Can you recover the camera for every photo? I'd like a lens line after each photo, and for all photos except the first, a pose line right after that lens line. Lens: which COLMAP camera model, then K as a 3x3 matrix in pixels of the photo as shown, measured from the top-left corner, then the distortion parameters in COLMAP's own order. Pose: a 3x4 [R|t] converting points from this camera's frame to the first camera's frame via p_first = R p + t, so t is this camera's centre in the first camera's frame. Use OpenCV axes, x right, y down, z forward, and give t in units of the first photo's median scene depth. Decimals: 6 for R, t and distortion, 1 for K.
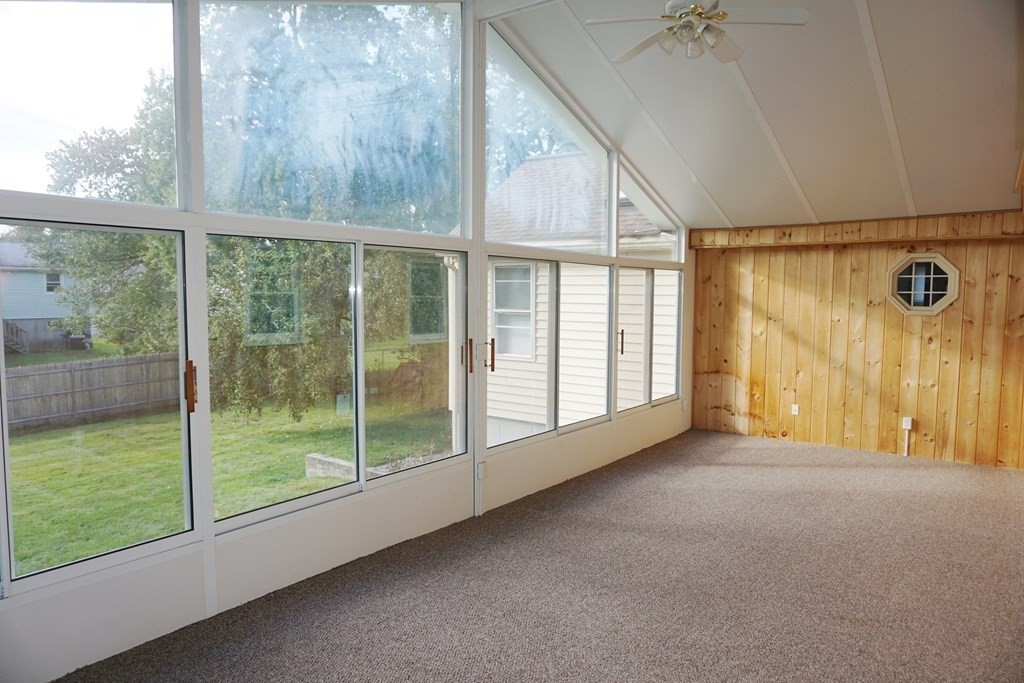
lens RADIAL K [[686.4, 0, 510.4], [0, 686.4, 341.9], [0, 0, 1]] dist [-0.040361, 0.026532]
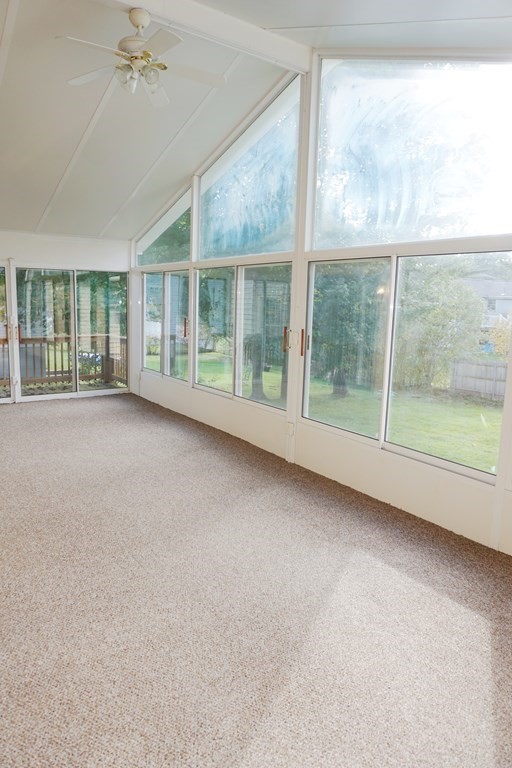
lens RADIAL K [[514.8, 0, 255.3], [0, 514.8, 383.8], [0, 0, 1]] dist [-0.040361, 0.026532]
pose [[-0.318083, 0.132195, -0.938801, 0.979339], [-0.097907, 0.980356, 0.171219, -0.065108], [0.942994, 0.146377, -0.298892, 1.333755]]
